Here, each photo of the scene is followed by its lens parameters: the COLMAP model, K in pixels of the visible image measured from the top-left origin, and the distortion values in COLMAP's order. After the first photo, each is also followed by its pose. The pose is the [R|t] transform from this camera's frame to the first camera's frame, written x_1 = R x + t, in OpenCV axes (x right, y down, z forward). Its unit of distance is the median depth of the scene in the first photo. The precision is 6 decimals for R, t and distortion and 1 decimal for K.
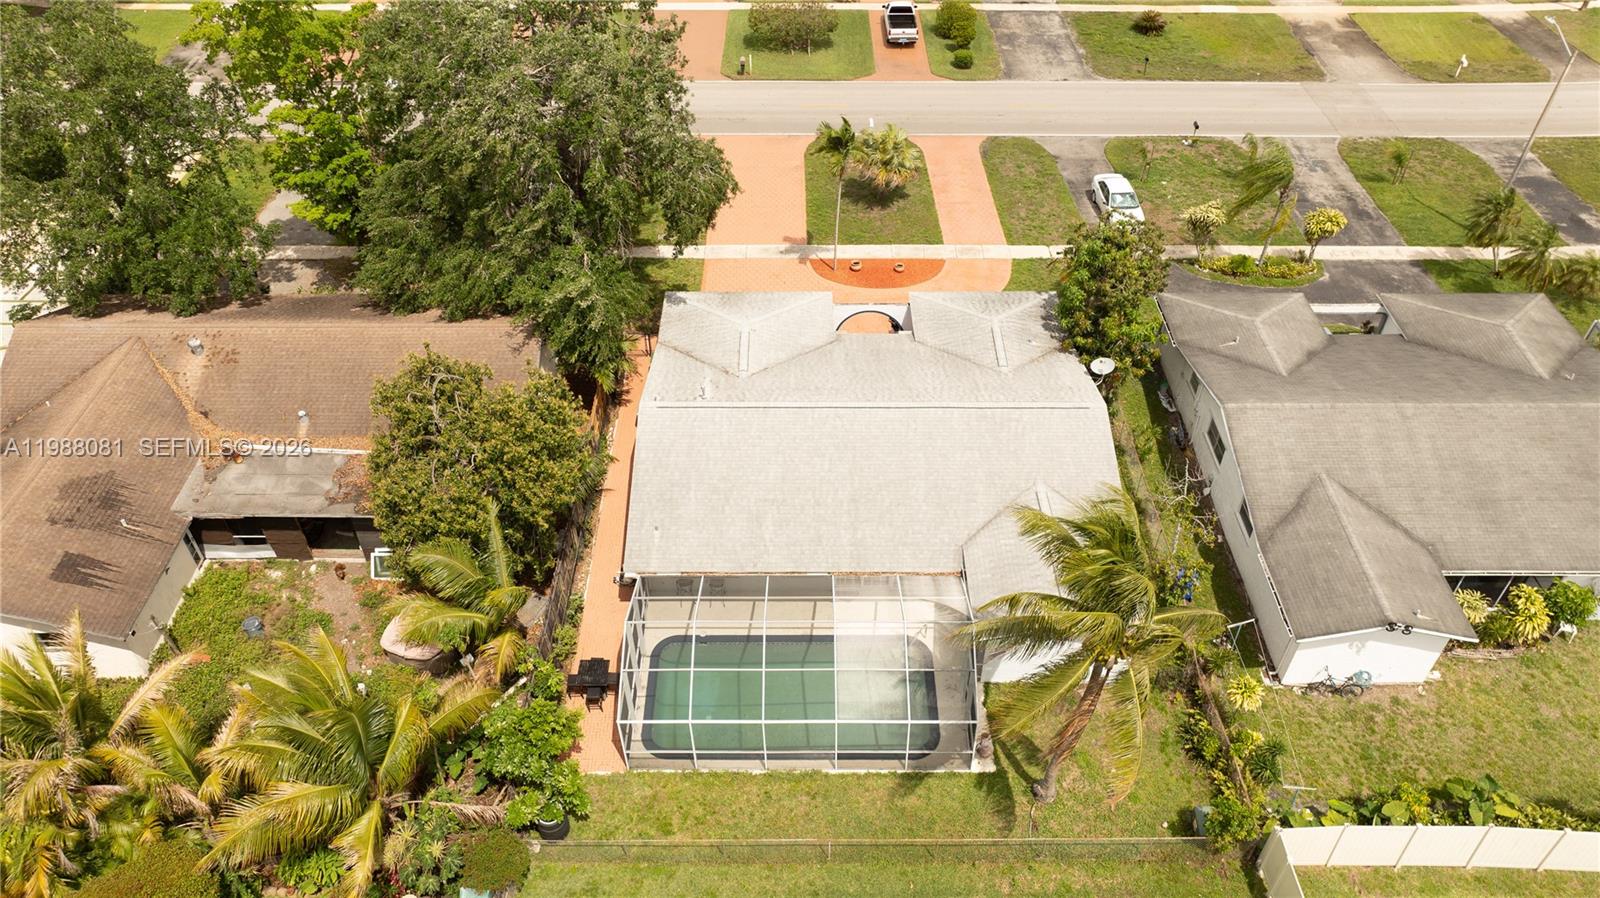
lens RADIAL K [[1127.7, 0, 798.8], [0, 1127.7, 448.1], [0, 0, 1]] dist [-0.039169, 0.035690]
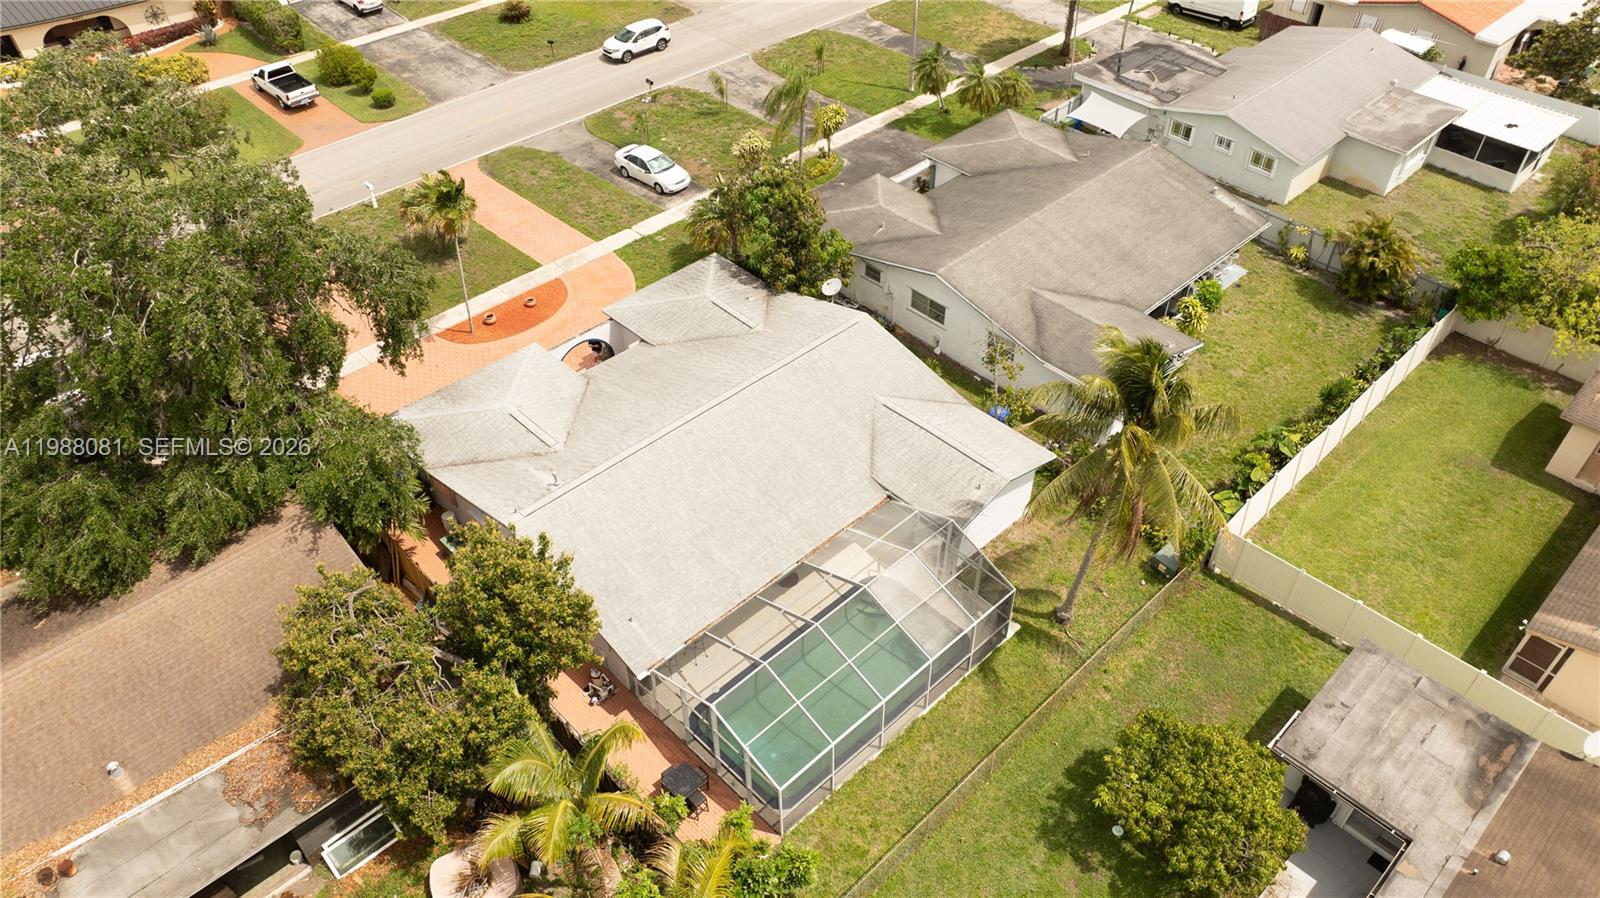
lens RADIAL K [[1127.7, 0, 796.7], [0, 1127.7, 446.8], [0, 0, 1]] dist [-0.039169, 0.035690]
pose [[0.719373, -0.463679, 0.517208, -0.369709], [0.463293, 0.875059, 0.140109, -0.100042], [-0.517554, 0.138828, 0.844313, 0.108585]]
